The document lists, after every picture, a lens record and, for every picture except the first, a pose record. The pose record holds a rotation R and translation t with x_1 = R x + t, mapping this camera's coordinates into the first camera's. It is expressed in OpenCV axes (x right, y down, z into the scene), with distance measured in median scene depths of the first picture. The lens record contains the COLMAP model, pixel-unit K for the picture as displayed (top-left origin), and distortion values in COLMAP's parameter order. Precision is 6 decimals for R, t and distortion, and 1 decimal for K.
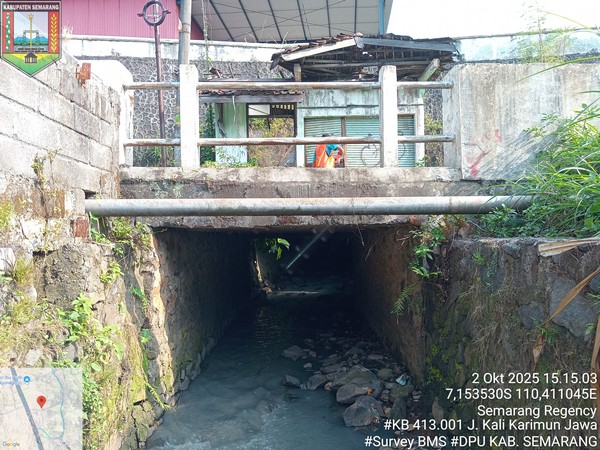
lens RADIAL K [[445.9, 0, 299.9], [0, 445.9, 220.8], [0, 0, 1]] dist [0.050424, -0.128531]
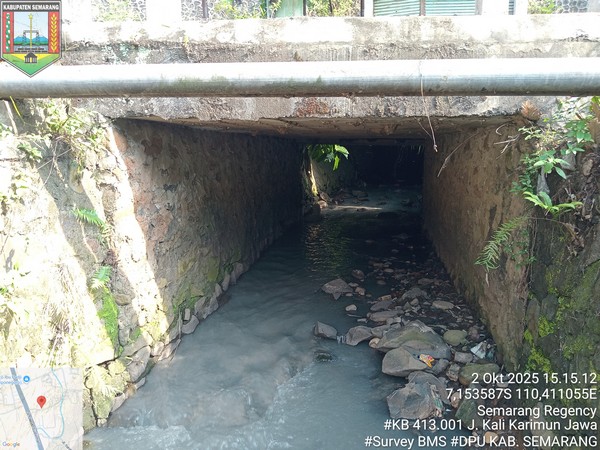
lens RADIAL K [[445.9, 0, 299.9], [0, 445.9, 220.8], [0, 0, 1]] dist [0.050424, -0.128531]
pose [[0.987778, 0.040701, -0.150459, 0.051475], [-0.009664, 0.979439, 0.201508, 0.024859], [0.155567, -0.197591, 0.967862, 0.342807]]
